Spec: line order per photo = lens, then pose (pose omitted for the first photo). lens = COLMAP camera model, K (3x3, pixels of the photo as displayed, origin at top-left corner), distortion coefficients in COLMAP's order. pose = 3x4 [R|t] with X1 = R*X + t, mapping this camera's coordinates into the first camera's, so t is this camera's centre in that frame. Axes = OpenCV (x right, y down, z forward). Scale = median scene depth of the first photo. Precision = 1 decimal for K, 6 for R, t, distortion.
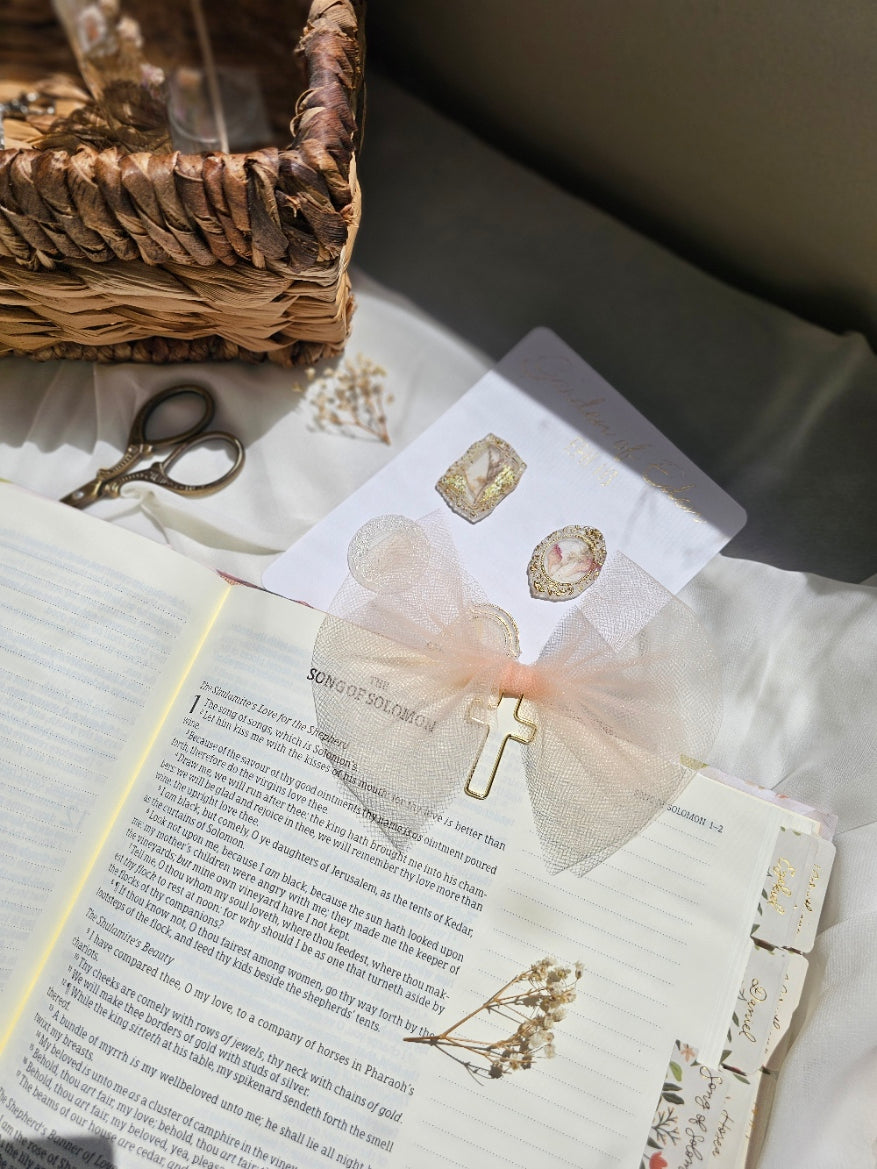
lens RADIAL K [[783.1, 0, 430.1], [0, 783.1, 584.4], [0, 0, 1]] dist [-0.034591, -0.001448]
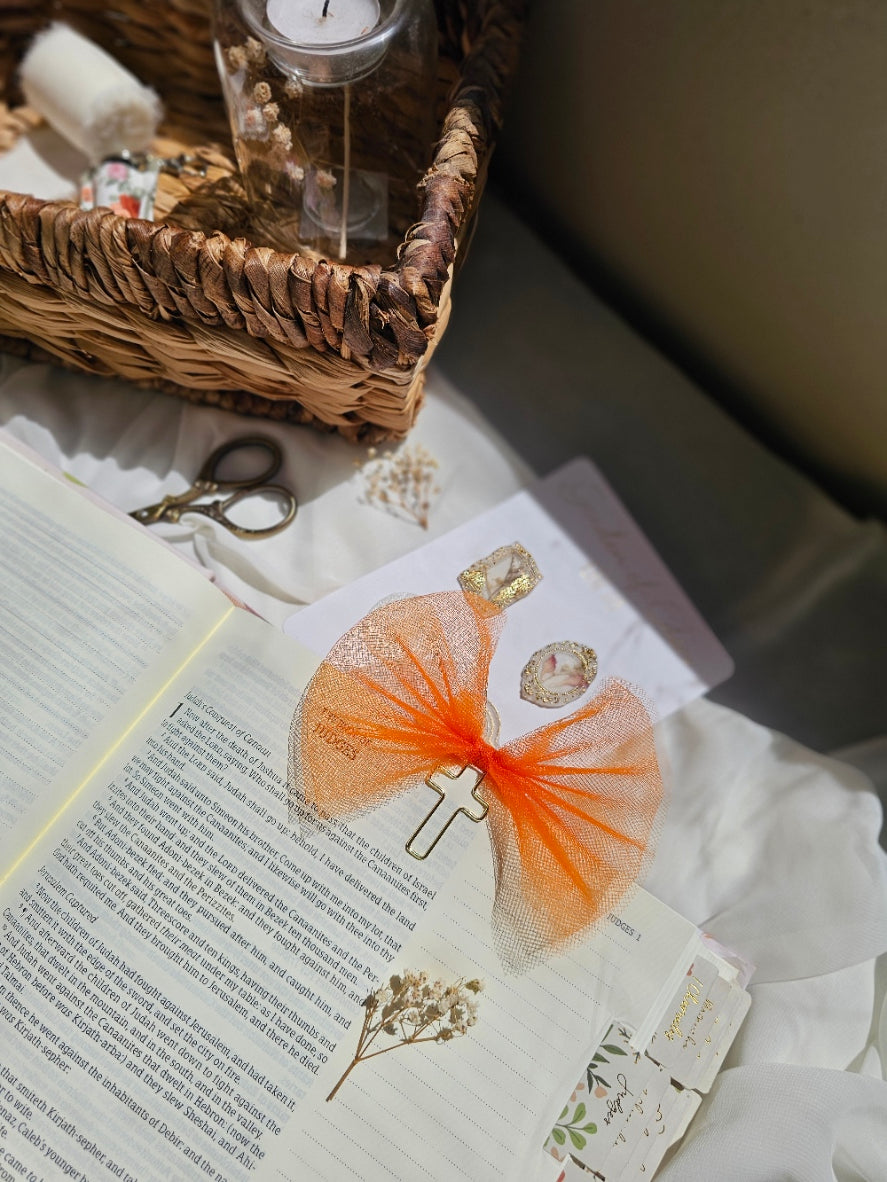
lens RADIAL K [[781.8, 0, 443.5], [0, 781.8, 591.0], [0, 0, 1]] dist [-0.029577, -0.003042]
pose [[0.974598, 0.220643, -0.038419, 0.038967], [-0.222862, 0.972419, -0.068807, -0.031450], [0.022178, 0.075622, 0.996890, -0.104804]]
